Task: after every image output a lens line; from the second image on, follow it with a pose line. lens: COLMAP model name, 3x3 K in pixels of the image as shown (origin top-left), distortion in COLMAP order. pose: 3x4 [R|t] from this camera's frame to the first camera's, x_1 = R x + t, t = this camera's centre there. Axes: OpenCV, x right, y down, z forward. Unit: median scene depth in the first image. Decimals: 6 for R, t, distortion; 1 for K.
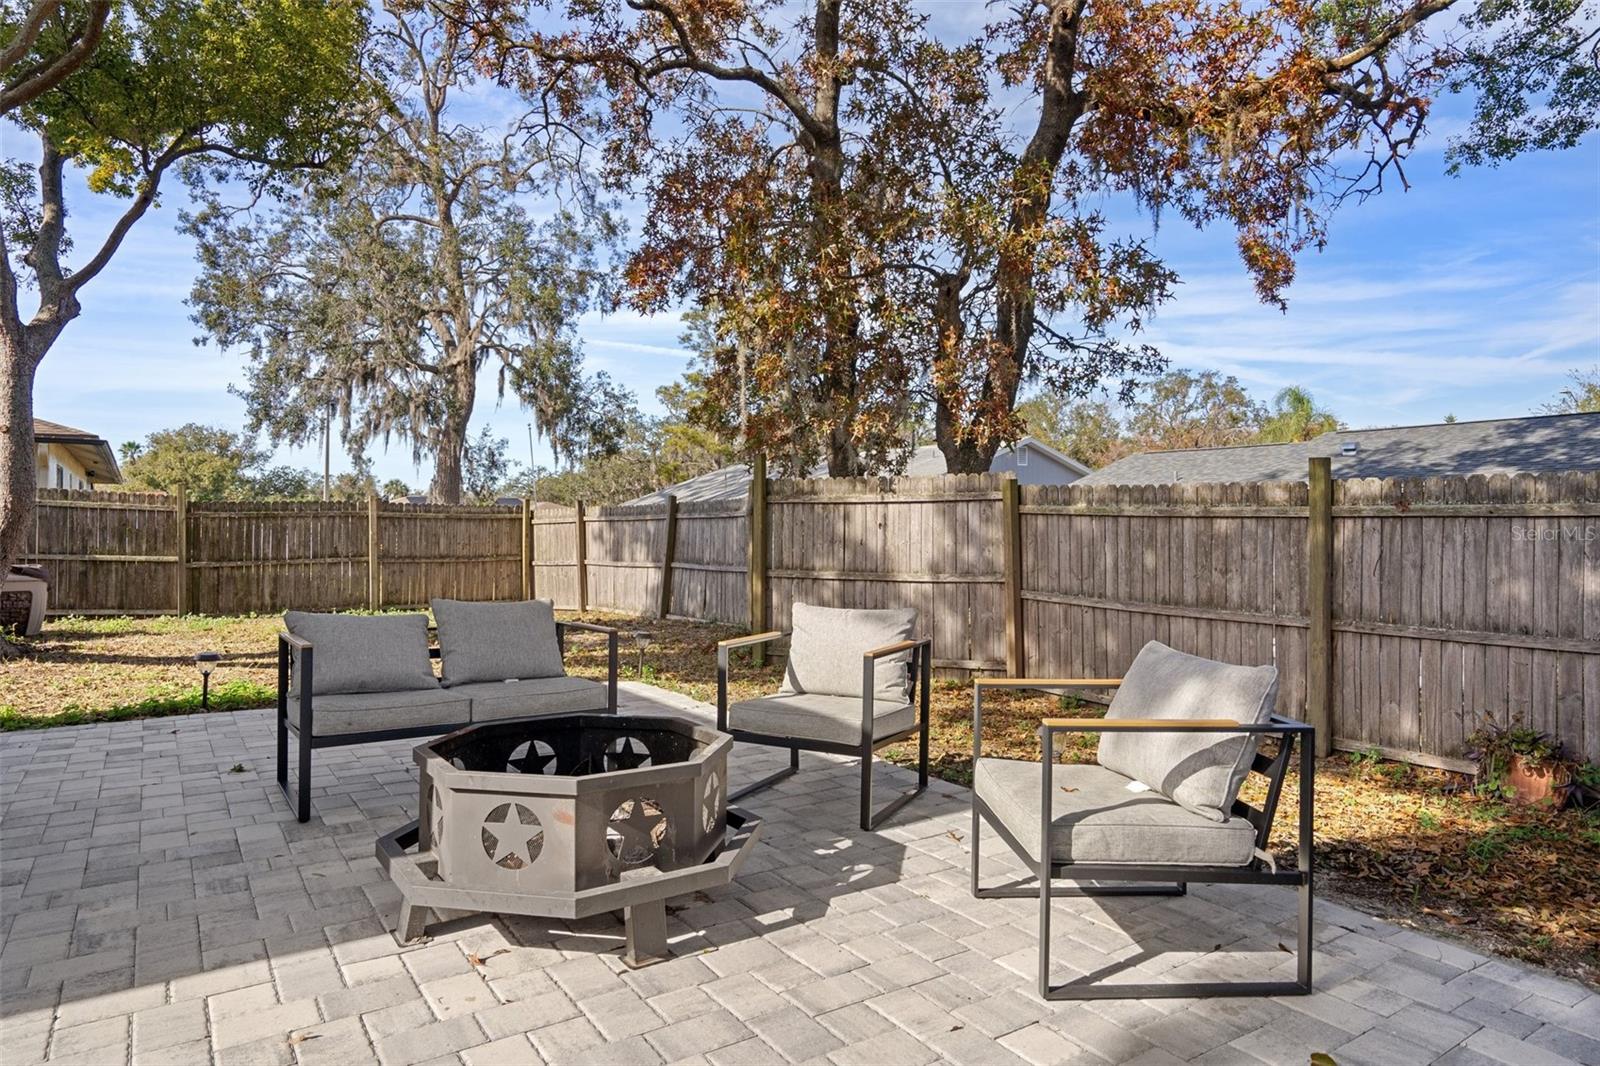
lens RADIAL K [[952.9, 0, 774.5], [0, 952.9, 541.5], [0, 0, 1]] dist [0.004435, -0.000207]
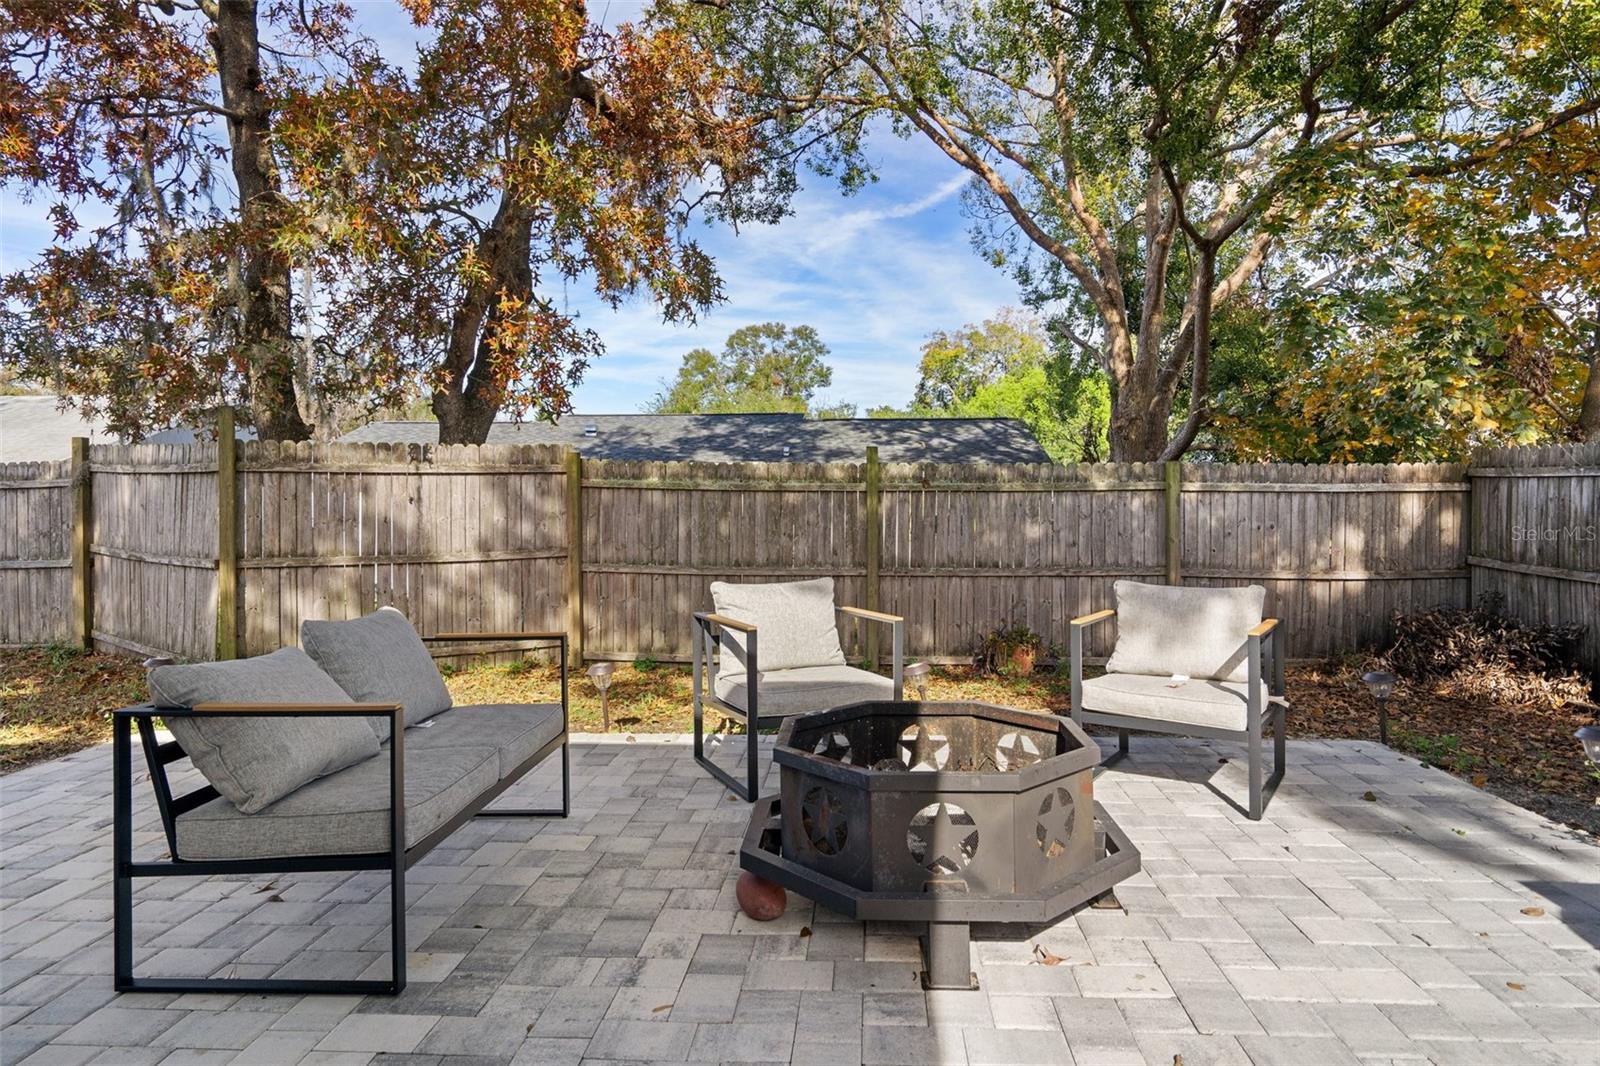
lens RADIAL K [[952.9, 0, 824.5], [0, 952.9, 499.7], [0, 0, 1]] dist [0.004435, -0.000207]
pose [[0.593267, -0.007586, 0.804970, -0.463269], [0.018102, 0.999828, -0.003919, -0.008569], [-0.804803, 0.016897, 0.593302, 0.232427]]
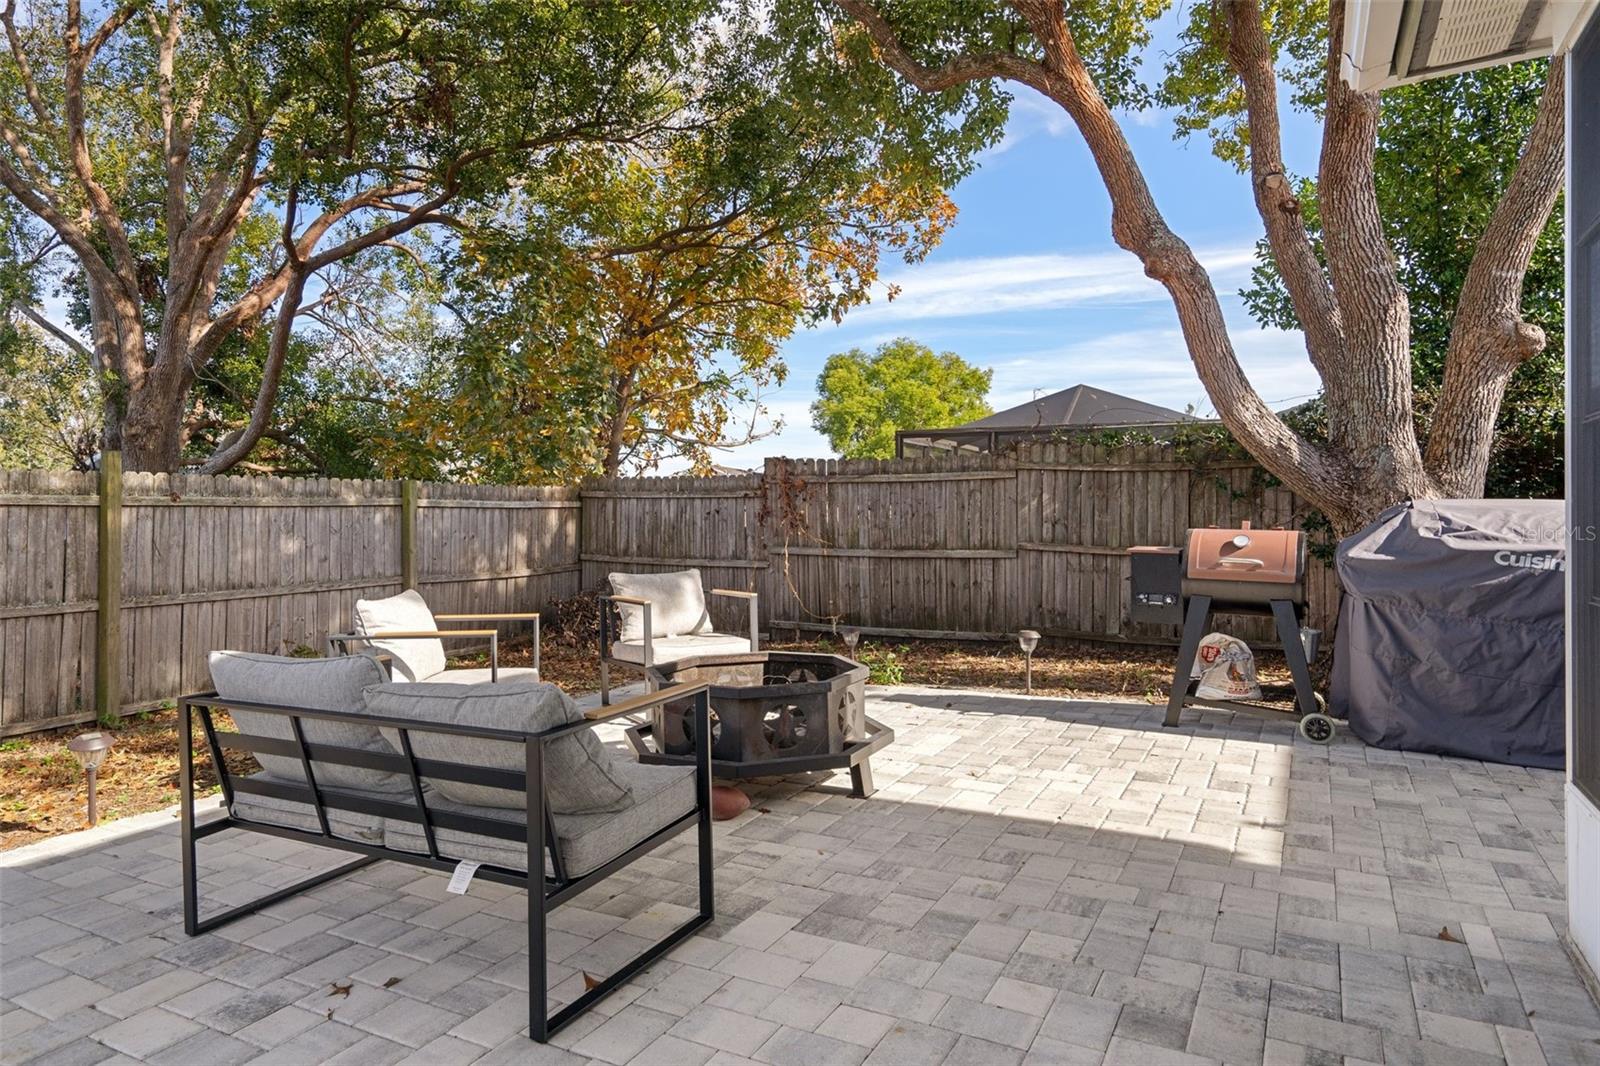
lens RADIAL K [[952.9, 0, 806.4], [0, 952.9, 518.5], [0, 0, 1]] dist [0.004435, -0.000207]
pose [[-0.478886, -0.009073, 0.877830, -0.657246], [0.018720, 0.999614, 0.020544, -0.016027], [-0.877678, 0.026271, -0.478531, 0.716107]]
